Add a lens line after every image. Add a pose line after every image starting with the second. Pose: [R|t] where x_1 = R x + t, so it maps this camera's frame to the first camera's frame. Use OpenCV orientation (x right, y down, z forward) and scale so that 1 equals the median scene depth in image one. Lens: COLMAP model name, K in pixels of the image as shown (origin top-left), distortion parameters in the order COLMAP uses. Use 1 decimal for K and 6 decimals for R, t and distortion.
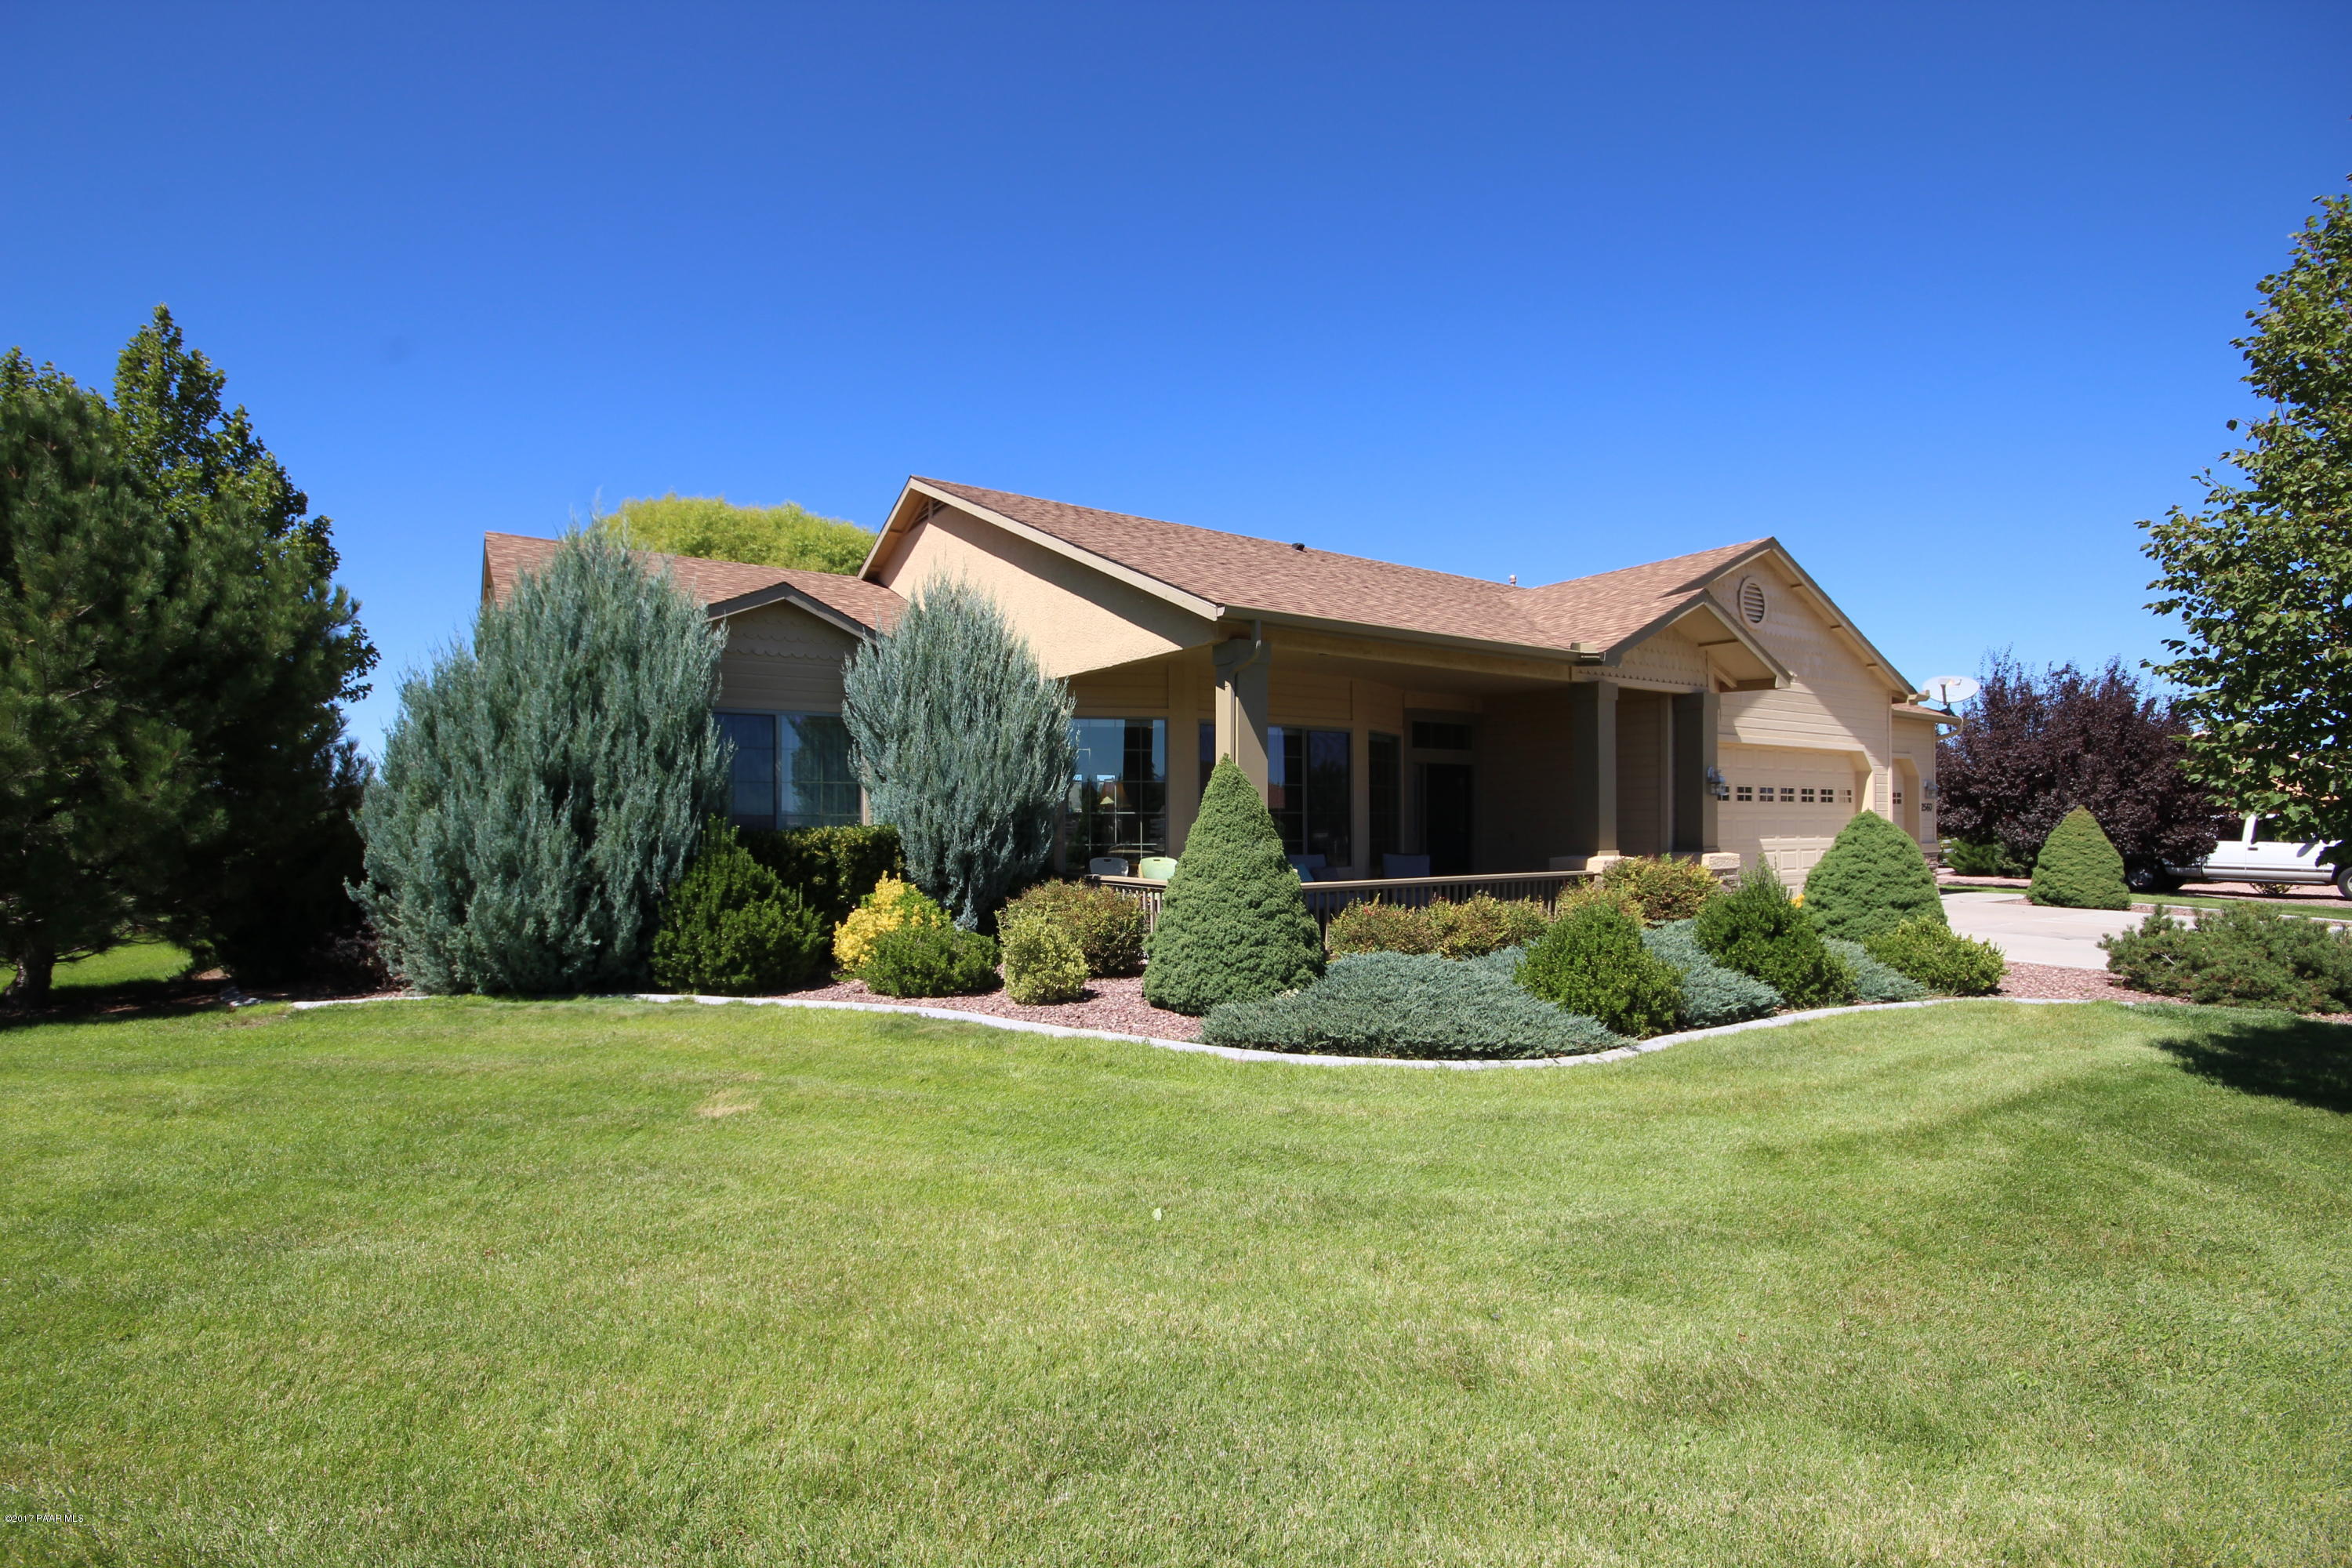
lens RADIAL K [[1085.8, 0, 1173.7], [0, 1085.8, 807.6], [0, 0, 1]] dist [0.004128, -0.007255]
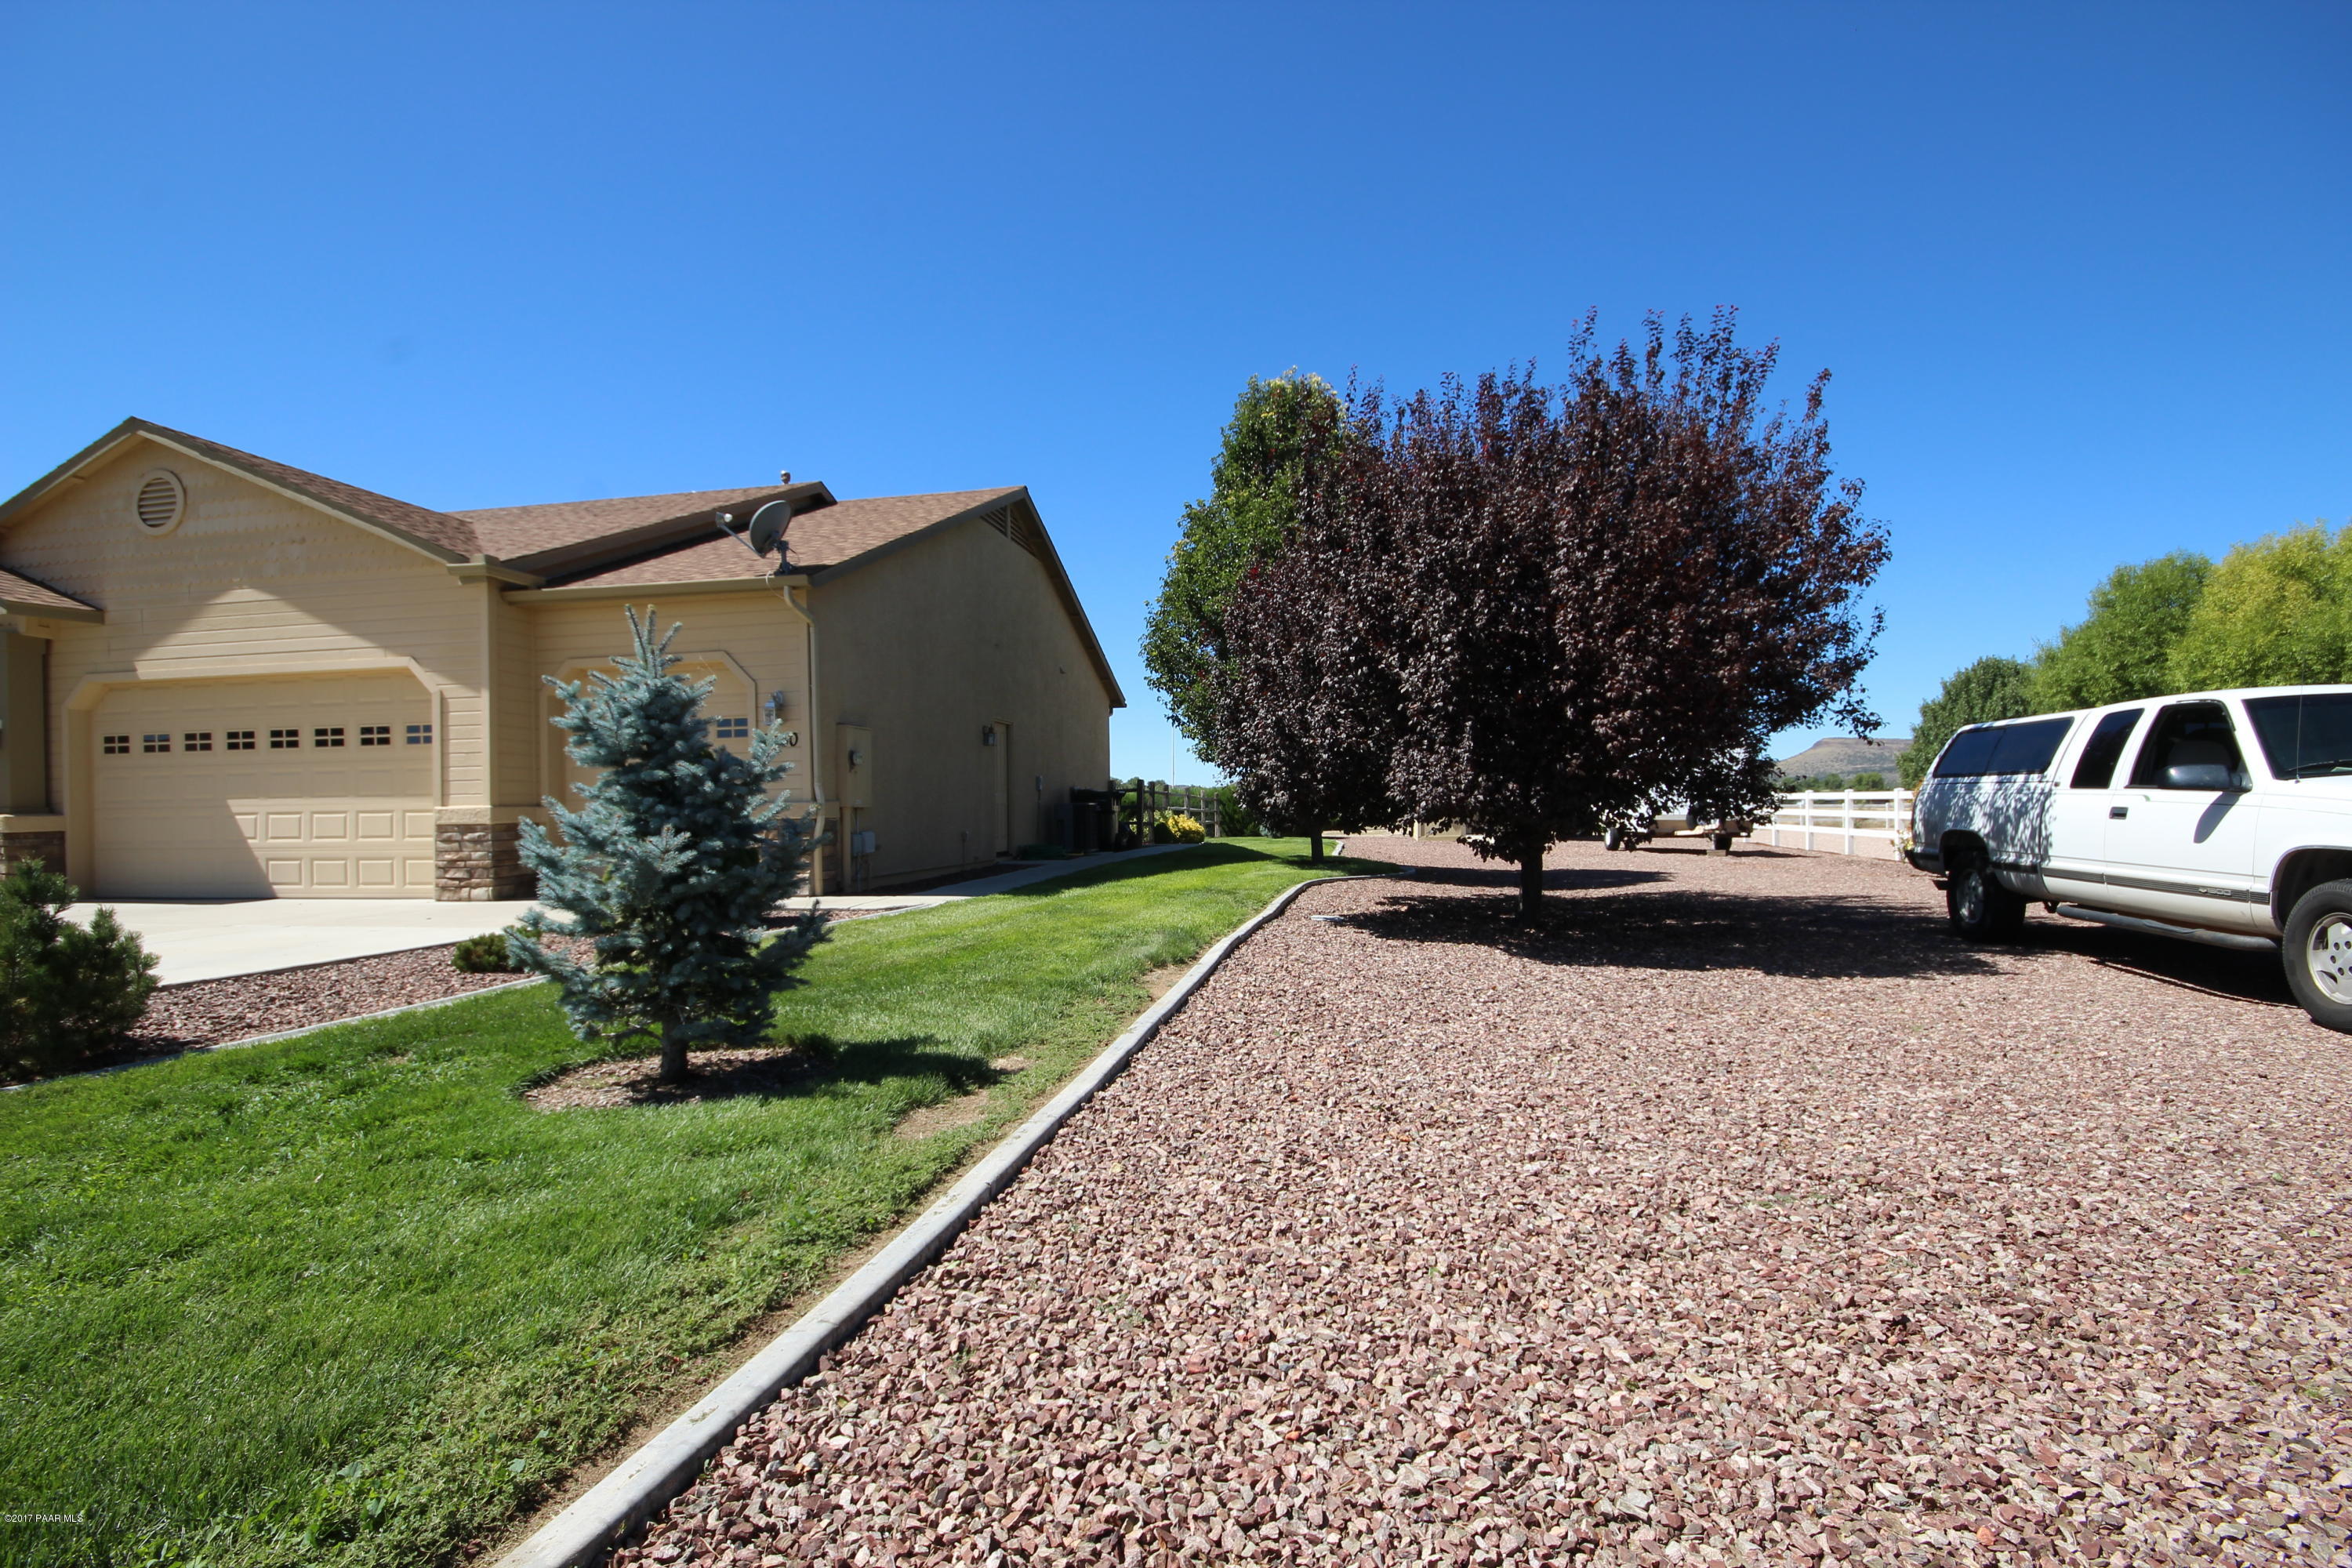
lens RADIAL K [[1085.8, 0, 1173.7], [0, 1085.8, 807.6], [0, 0, 1]] dist [0.004128, -0.007255]
pose [[0.694369, -0.015696, -0.719448, 2.255102], [0.016666, 0.999845, -0.005729, 0.074261], [0.719426, -0.008012, 0.694523, 1.362668]]
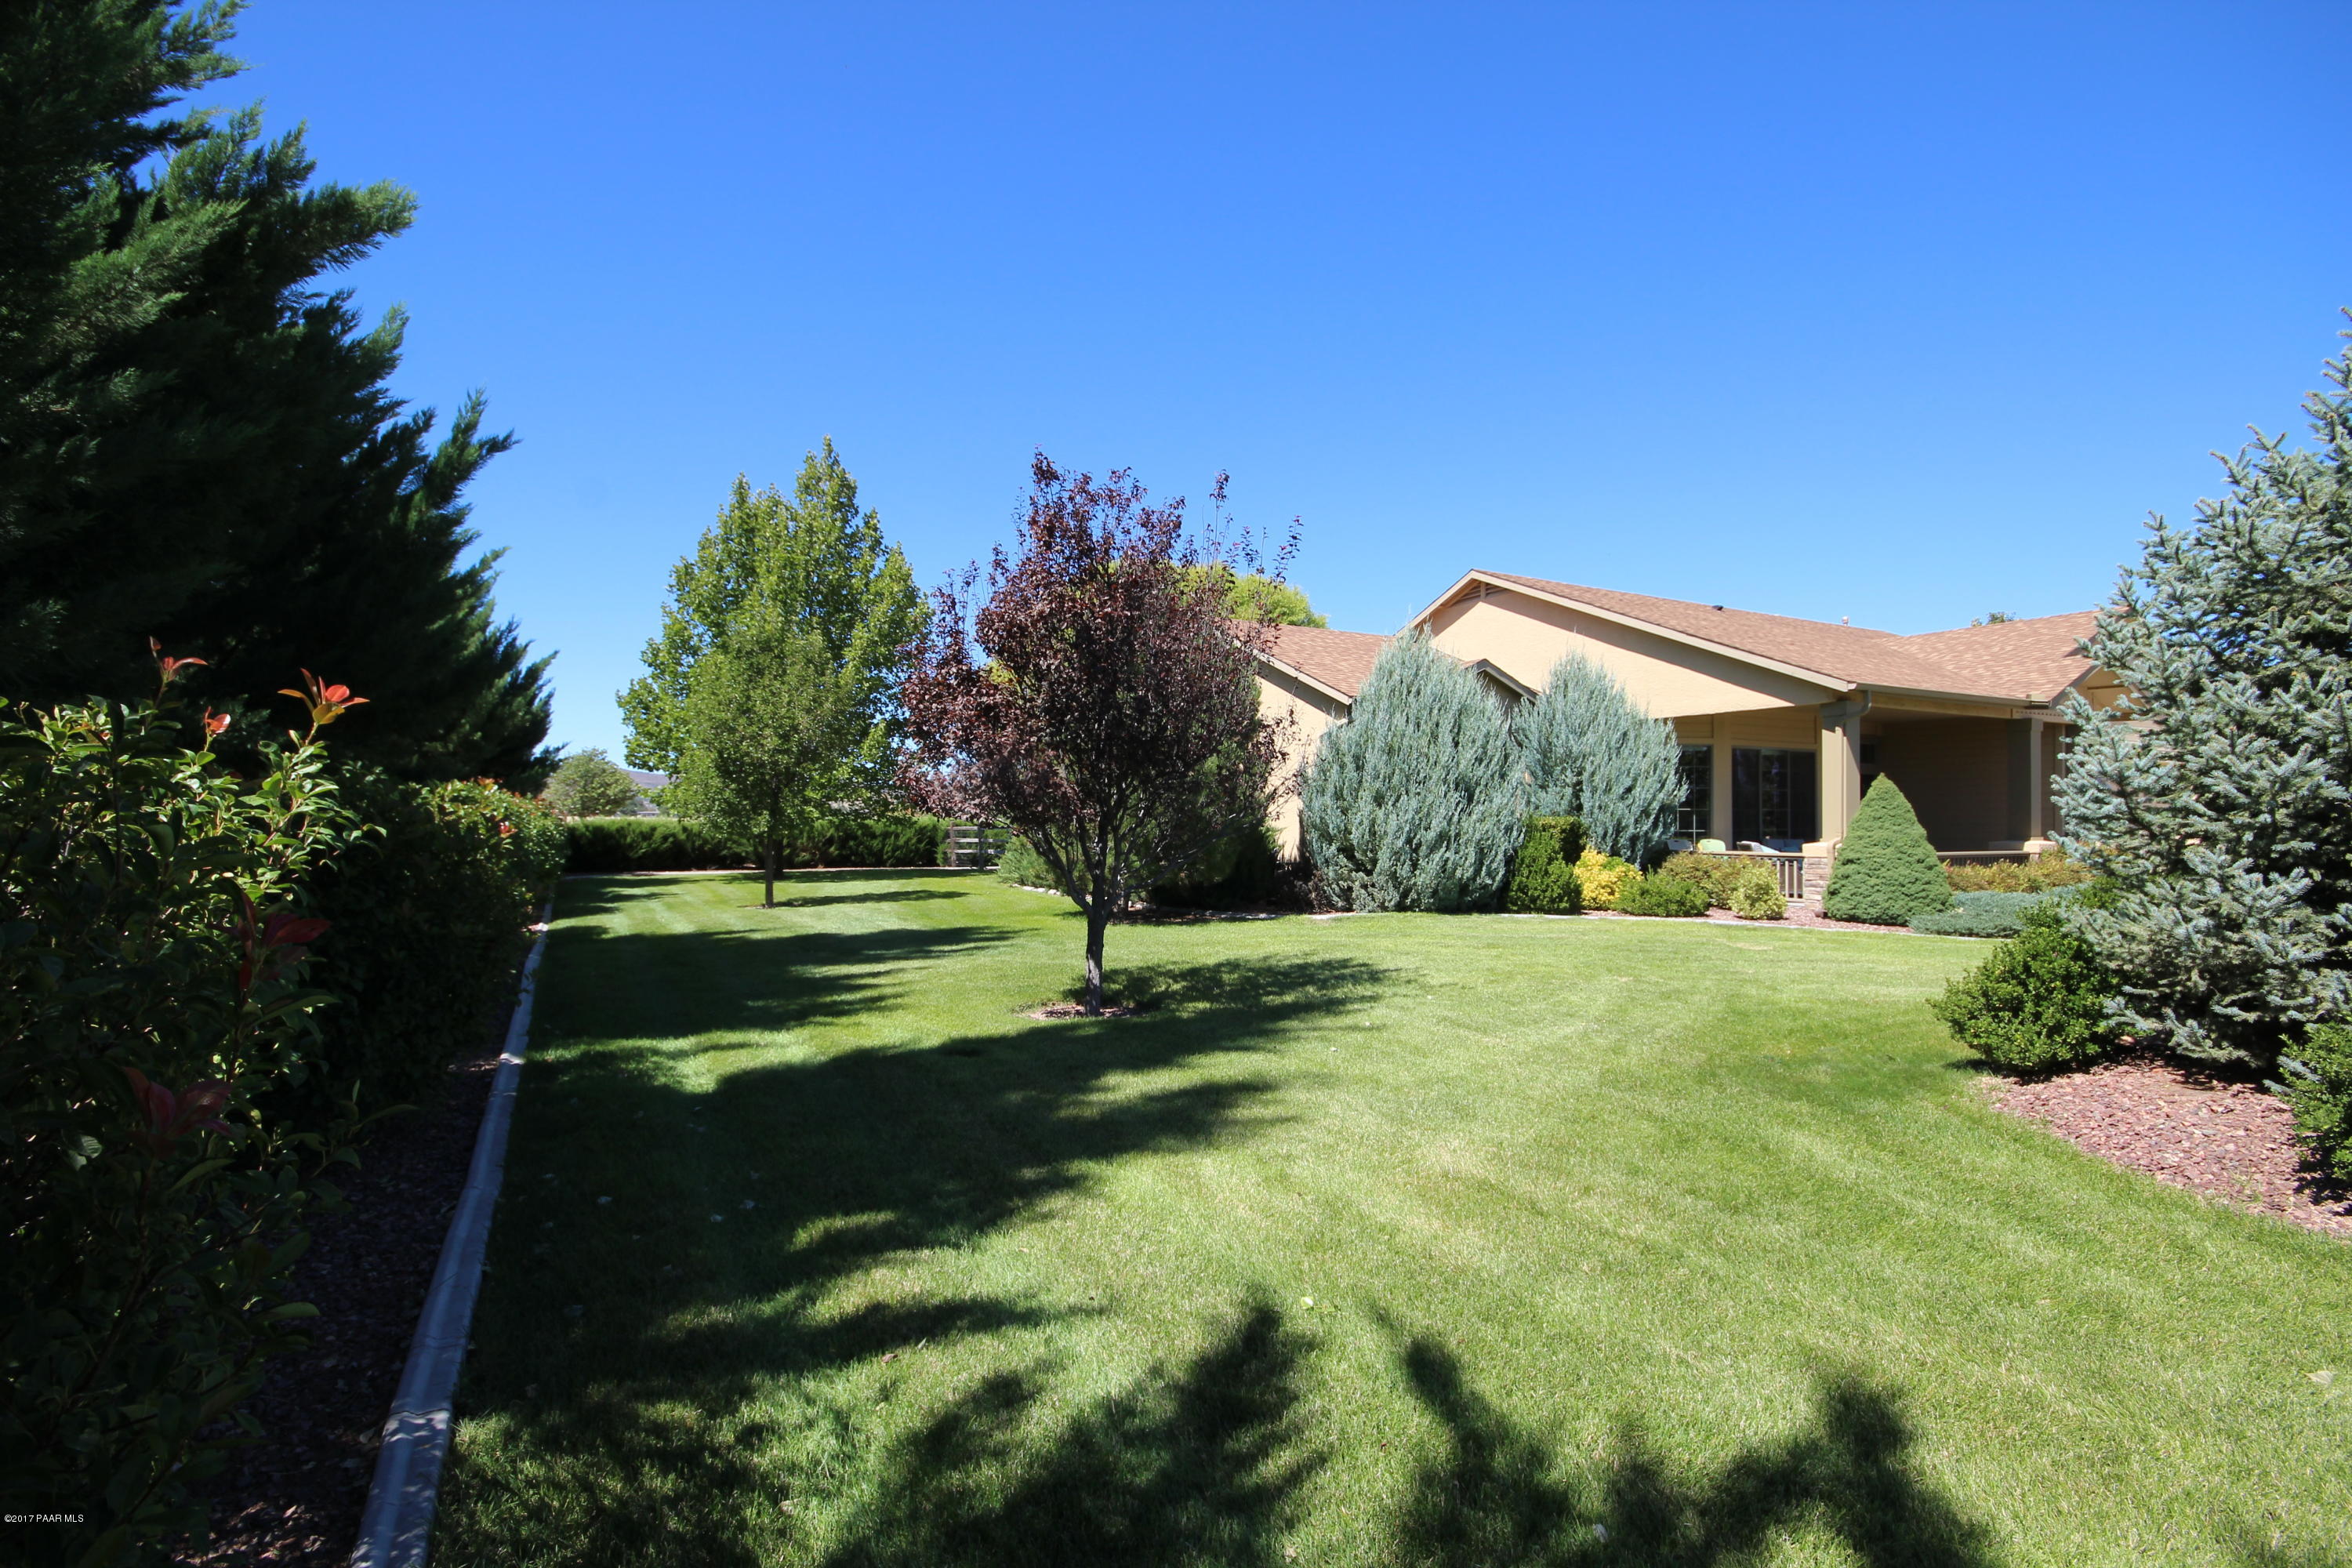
lens RADIAL K [[1085.8, 0, 1173.7], [0, 1085.8, 807.6], [0, 0, 1]] dist [0.004128, -0.007255]
pose [[0.995726, 0.004064, -0.092263, -0.687836], [-0.004219, 0.999990, -0.001487, 0.008016], [0.092256, 0.001869, 0.995734, -0.605762]]
